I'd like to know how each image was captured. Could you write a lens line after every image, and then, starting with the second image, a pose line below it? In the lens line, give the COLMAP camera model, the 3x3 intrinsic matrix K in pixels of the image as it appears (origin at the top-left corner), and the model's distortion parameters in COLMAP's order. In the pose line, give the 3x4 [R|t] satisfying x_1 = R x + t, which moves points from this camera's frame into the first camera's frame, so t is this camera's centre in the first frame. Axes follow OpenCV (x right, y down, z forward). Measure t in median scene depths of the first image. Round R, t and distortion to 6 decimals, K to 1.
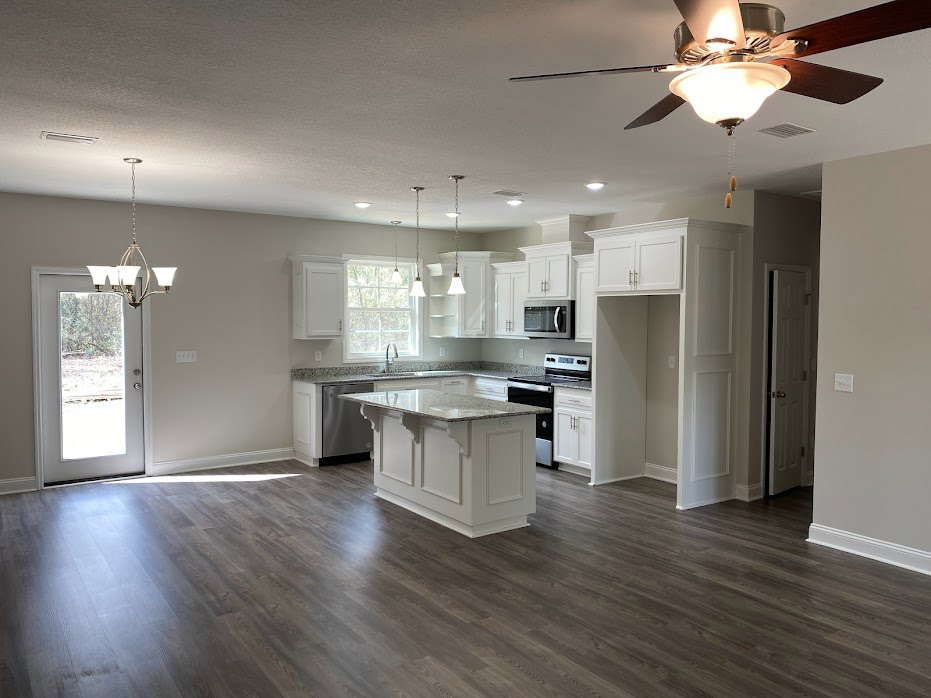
lens RADIAL K [[723.8, 0, 465.5], [0, 723.8, 349.0], [0, 0, 1]] dist [0.003729, -0.001070]
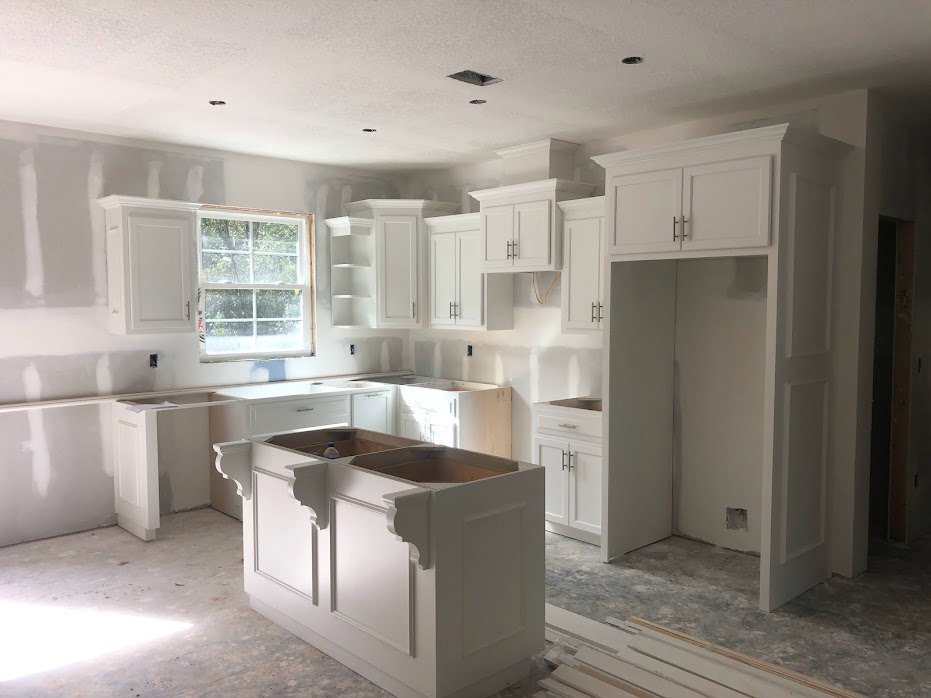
lens RADIAL K [[765.6, 0, 484.6], [0, 765.6, 347.3], [0, 0, 1]] dist [0.004685, -0.008483]
pose [[0.987079, -0.014910, 0.159538, -0.027016], [0.012563, 0.999798, 0.015715, -0.009121], [-0.159740, -0.013508, 0.987067, 0.311229]]
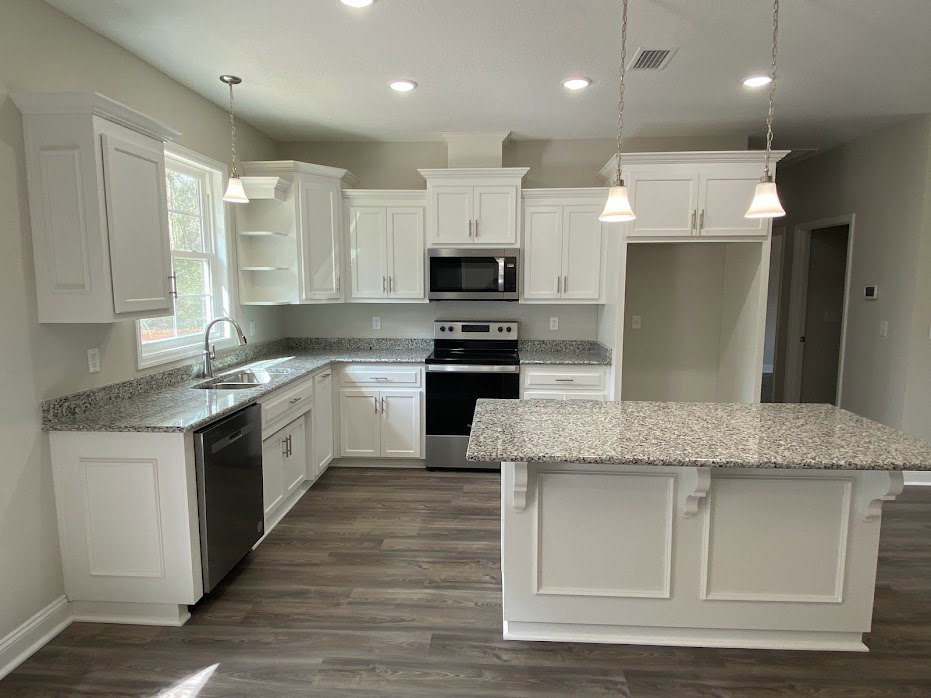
lens RADIAL K [[558.2, 0, 465.5], [0, 558.2, 349.0], [0, 0, 1]] dist [-0.000194, -0.002059]
pose [[0.610004, -0.100227, 0.786034, -0.338201], [0.038266, 0.994537, 0.097117, -0.020658], [-0.791474, -0.029163, 0.610507, 0.654625]]
